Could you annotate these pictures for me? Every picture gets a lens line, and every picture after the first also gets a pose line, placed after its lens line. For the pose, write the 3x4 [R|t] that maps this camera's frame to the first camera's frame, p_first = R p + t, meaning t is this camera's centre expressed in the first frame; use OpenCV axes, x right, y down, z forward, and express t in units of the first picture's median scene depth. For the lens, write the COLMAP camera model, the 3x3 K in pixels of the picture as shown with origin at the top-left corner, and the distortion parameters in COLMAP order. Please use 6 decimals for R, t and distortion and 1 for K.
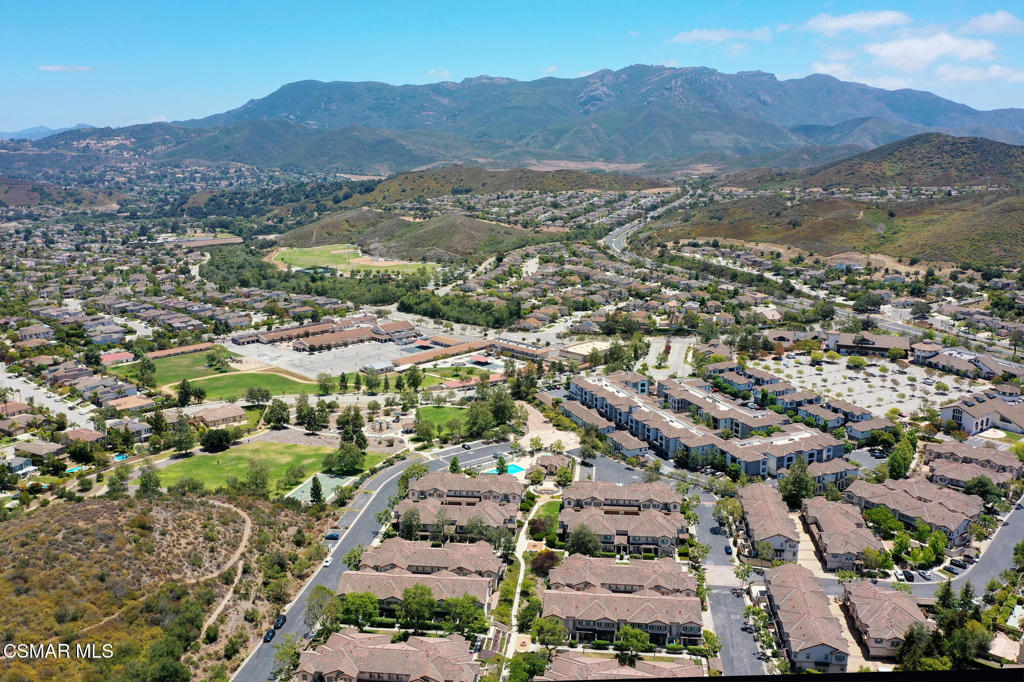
lens RADIAL K [[845.5, 0, 512.0], [0, 845.5, 341.0], [0, 0, 1]] dist [0.000898, 0.000228]
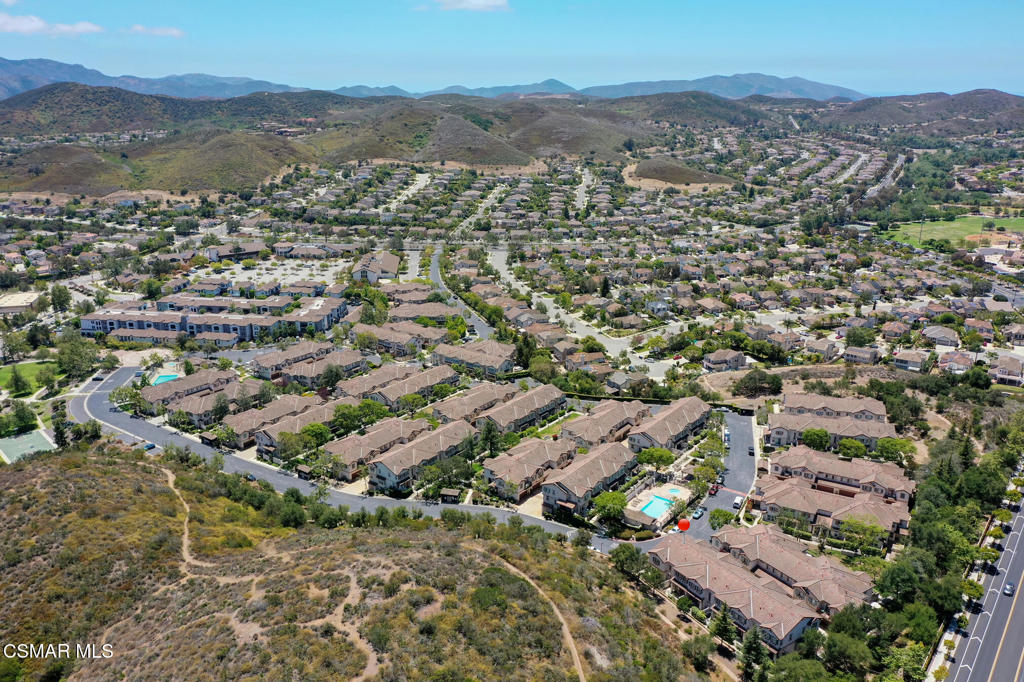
lens RADIAL K [[845.5, 0, 512.0], [0, 845.5, 341.0], [0, 0, 1]] dist [0.000898, 0.000228]
pose [[0.481774, -0.240037, 0.842779, -0.524564], [0.193387, 0.967163, 0.164914, 0.003669], [-0.854690, 0.083531, 0.512374, 0.007669]]
